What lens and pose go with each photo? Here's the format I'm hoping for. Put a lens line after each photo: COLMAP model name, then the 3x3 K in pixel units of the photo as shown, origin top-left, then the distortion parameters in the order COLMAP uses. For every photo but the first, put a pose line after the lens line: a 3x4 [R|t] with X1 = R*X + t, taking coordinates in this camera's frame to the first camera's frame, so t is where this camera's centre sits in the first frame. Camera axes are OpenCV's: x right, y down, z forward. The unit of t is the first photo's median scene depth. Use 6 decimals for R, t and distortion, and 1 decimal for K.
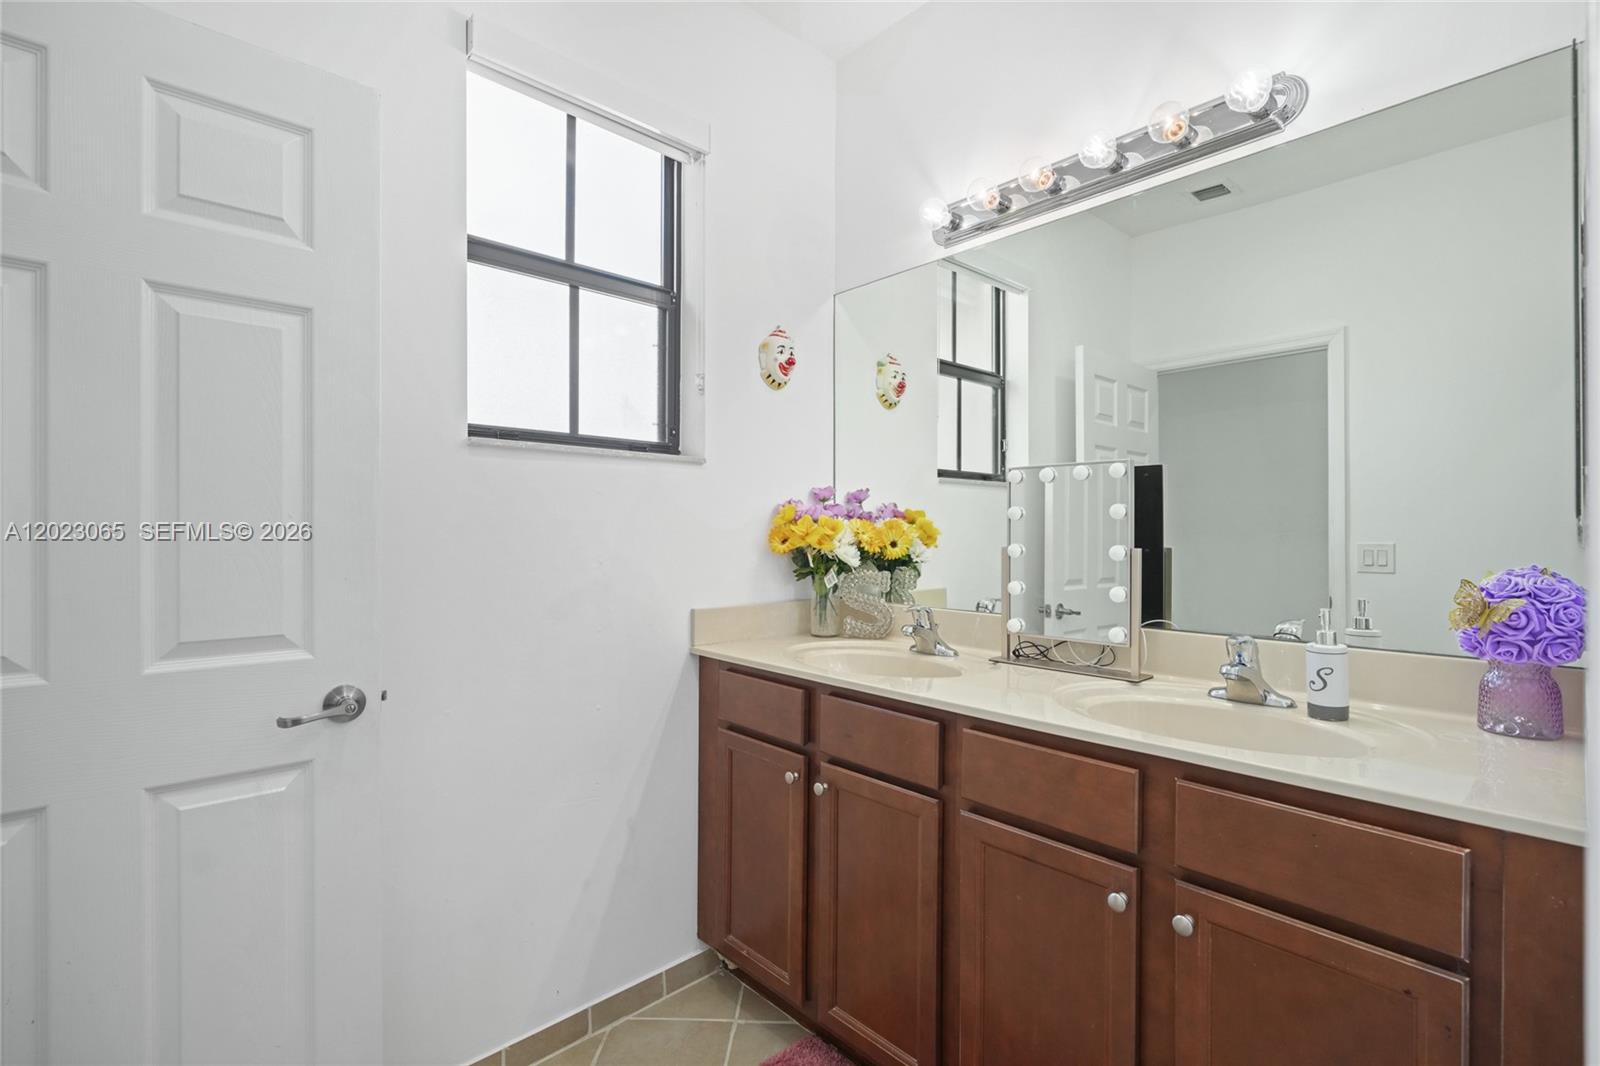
lens RADIAL K [[739.5, 0, 798.2], [0, 739.5, 529.4], [0, 0, 1]] dist [0.005541, 0.000479]
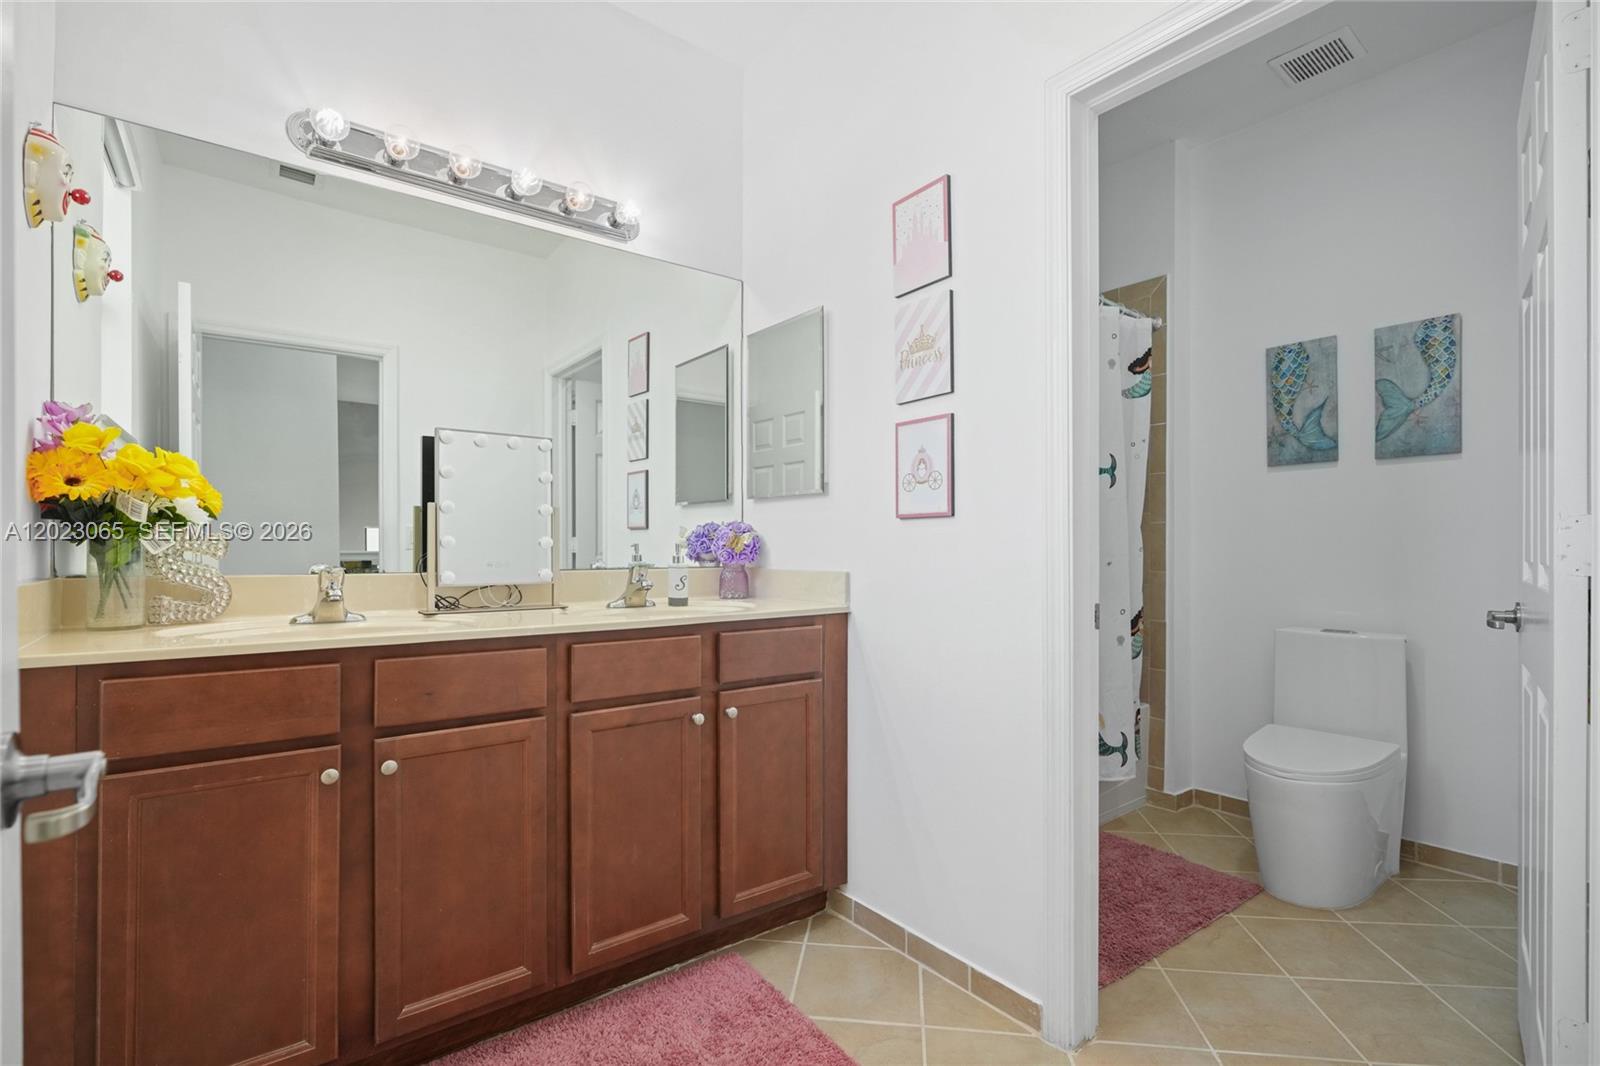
lens RADIAL K [[739.5, 0, 798.9], [0, 739.5, 544.6], [0, 0, 1]] dist [0.005541, 0.000479]
pose [[0.093208, 0.002408, 0.995644, -0.927051], [-0.007052, 0.999974, -0.001758, 0.105737], [-0.995622, -0.006858, 0.093222, 0.524525]]
